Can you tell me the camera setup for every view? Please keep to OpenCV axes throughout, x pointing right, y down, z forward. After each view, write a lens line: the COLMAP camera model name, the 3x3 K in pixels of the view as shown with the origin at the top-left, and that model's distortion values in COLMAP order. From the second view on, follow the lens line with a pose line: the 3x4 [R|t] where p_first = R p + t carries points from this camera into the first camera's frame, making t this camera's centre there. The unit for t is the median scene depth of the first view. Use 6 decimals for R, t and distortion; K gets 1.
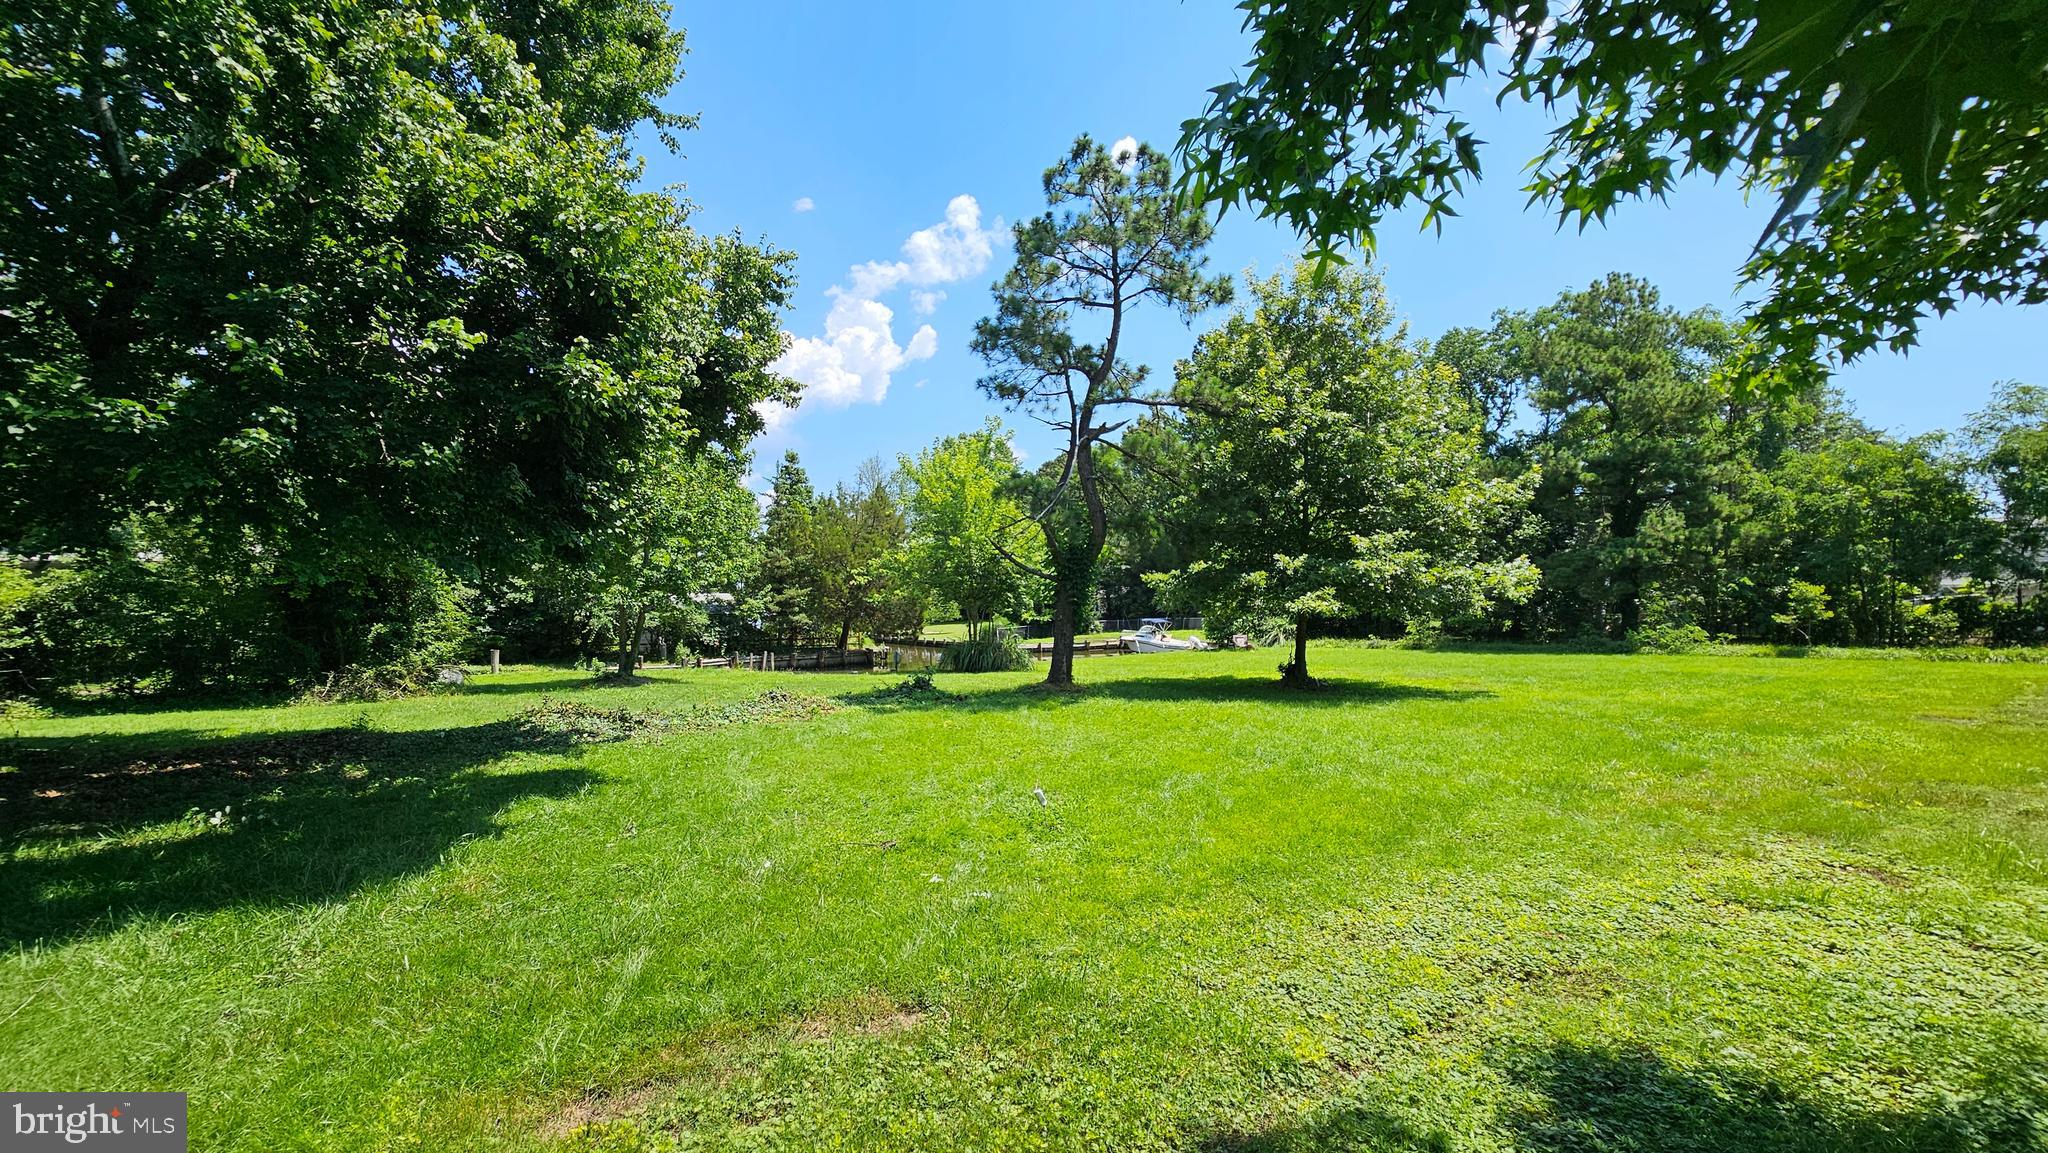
lens RADIAL K [[989.3, 0, 1020.8], [0, 989.3, 581.5], [0, 0, 1]] dist [-0.002012, -0.000086]
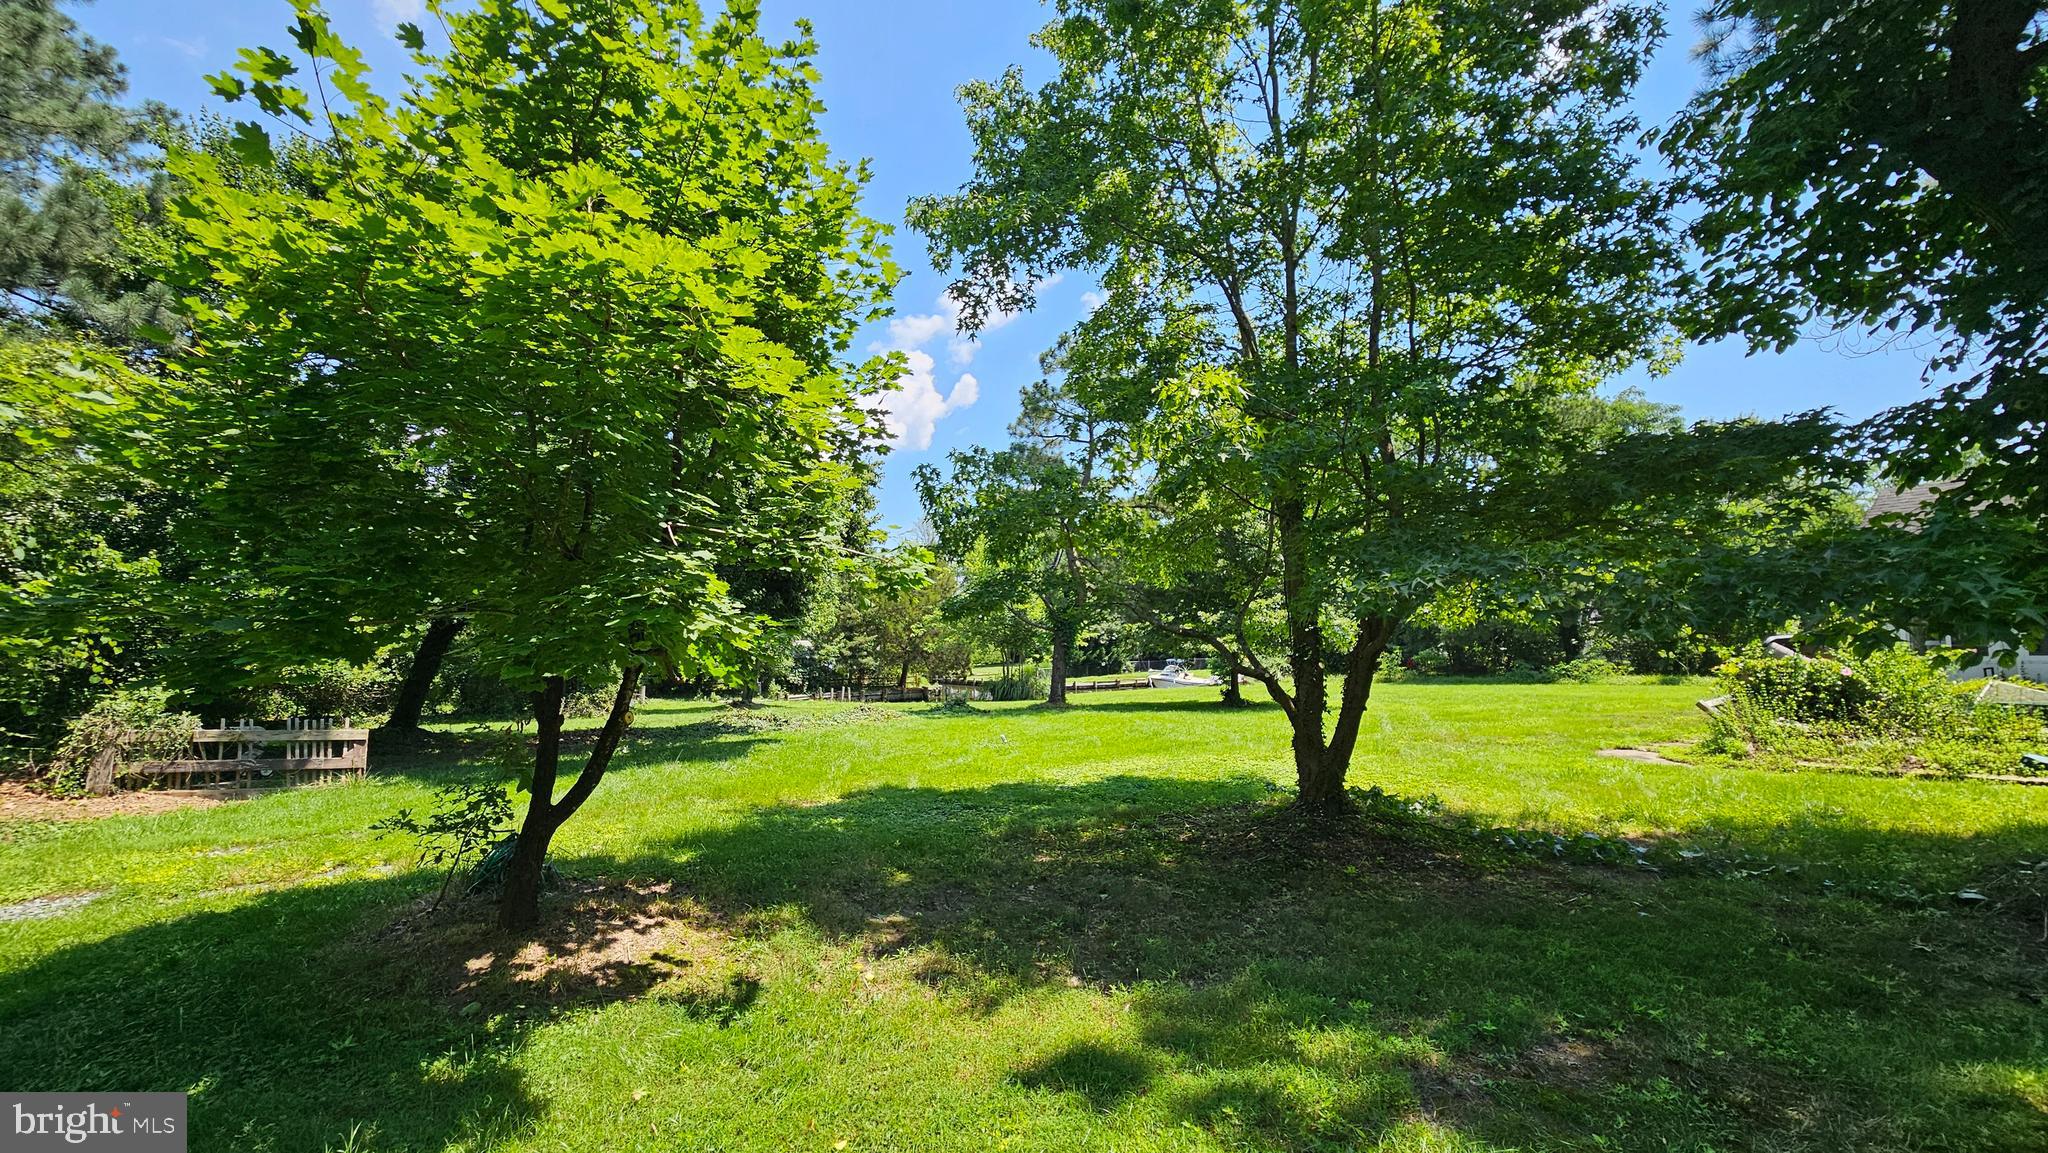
lens RADIAL K [[989.3, 0, 1028.6], [0, 989.3, 575.7], [0, 0, 1]] dist [-0.002012, -0.000086]
pose [[0.998809, -0.012777, -0.047092, 0.031694], [0.010419, 0.998696, -0.049986, -0.004303], [0.047669, 0.049436, 0.997639, -0.203064]]
